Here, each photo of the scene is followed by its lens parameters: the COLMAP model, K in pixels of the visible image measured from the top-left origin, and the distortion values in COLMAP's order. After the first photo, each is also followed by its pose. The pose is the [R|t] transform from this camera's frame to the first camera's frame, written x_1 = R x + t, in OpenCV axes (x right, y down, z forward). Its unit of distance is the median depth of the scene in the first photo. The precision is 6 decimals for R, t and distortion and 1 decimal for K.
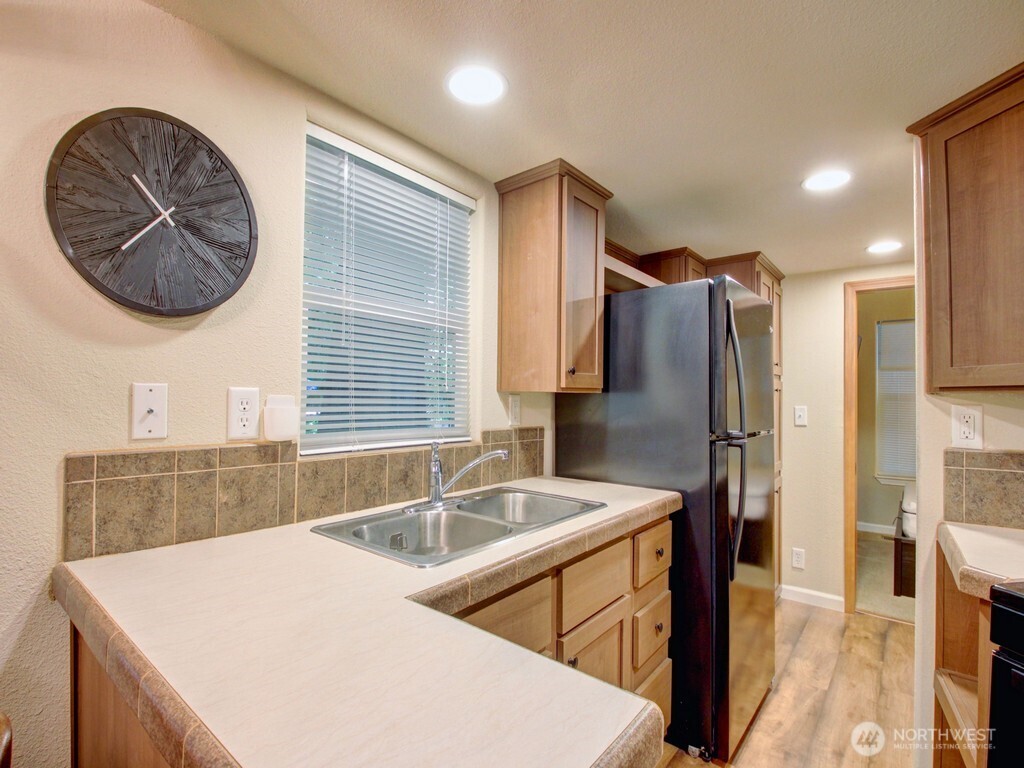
lens RADIAL K [[478.6, 0, 517.3], [0, 478.6, 385.9], [0, 0, 1]] dist [0.000928, -0.012489]
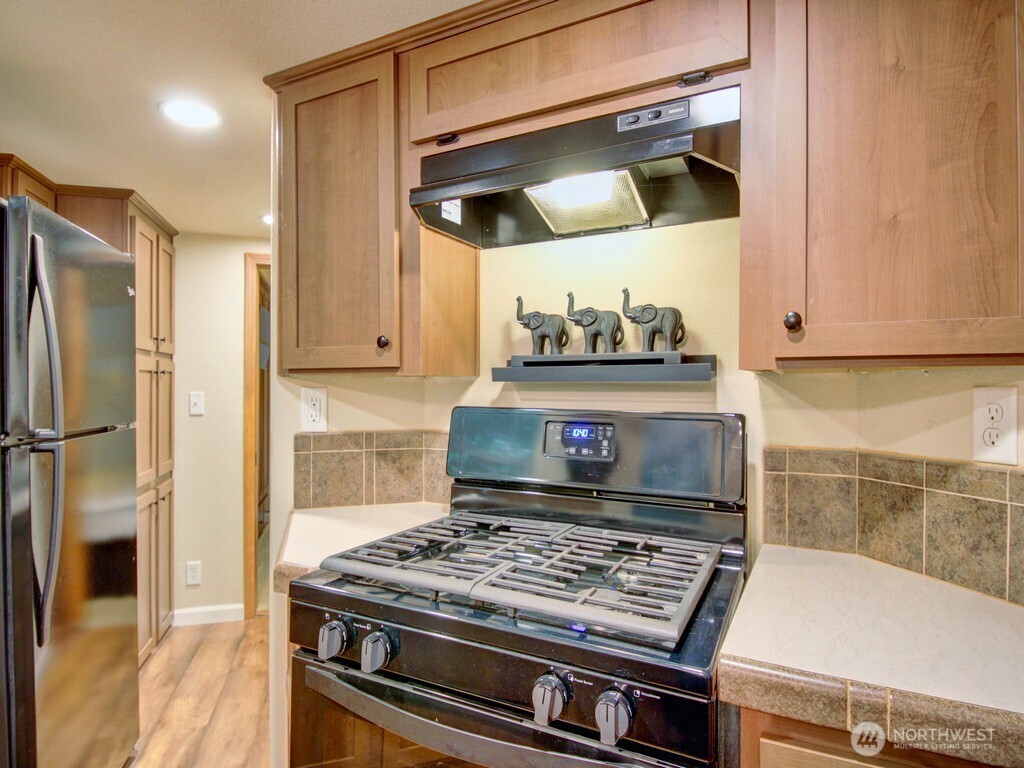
lens RADIAL K [[553.6, 0, 496.5], [0, 553.6, 387.3], [0, 0, 1]] dist [-0.005024, -0.005459]
pose [[0.583306, -0.011319, 0.812174, 0.193577], [-0.014531, 0.999597, 0.024368, 0.004900], [-0.812122, -0.026016, 0.582907, 0.022582]]
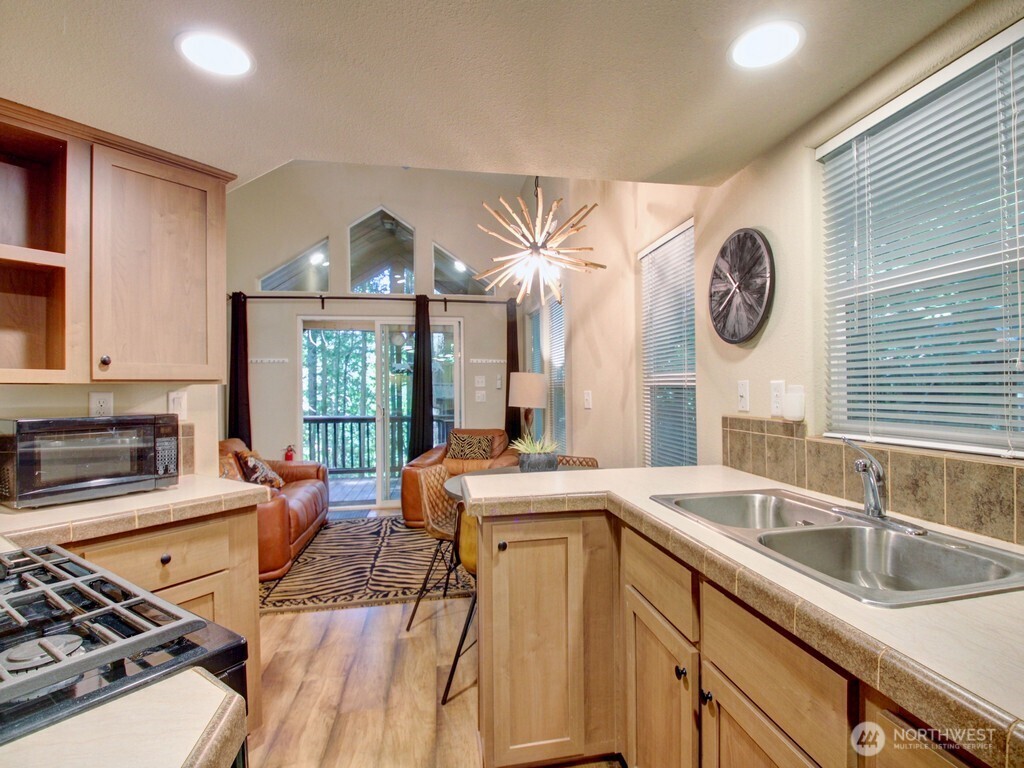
lens RADIAL K [[478.6, 0, 590.4], [0, 478.6, 381.9], [0, 0, 1]] dist [0.000928, -0.012489]
pose [[-0.554034, -0.018723, -0.832284, 0.736990], [0.027347, 0.998798, -0.040673, 0.039971], [0.832045, -0.045295, -0.552856, 1.043107]]
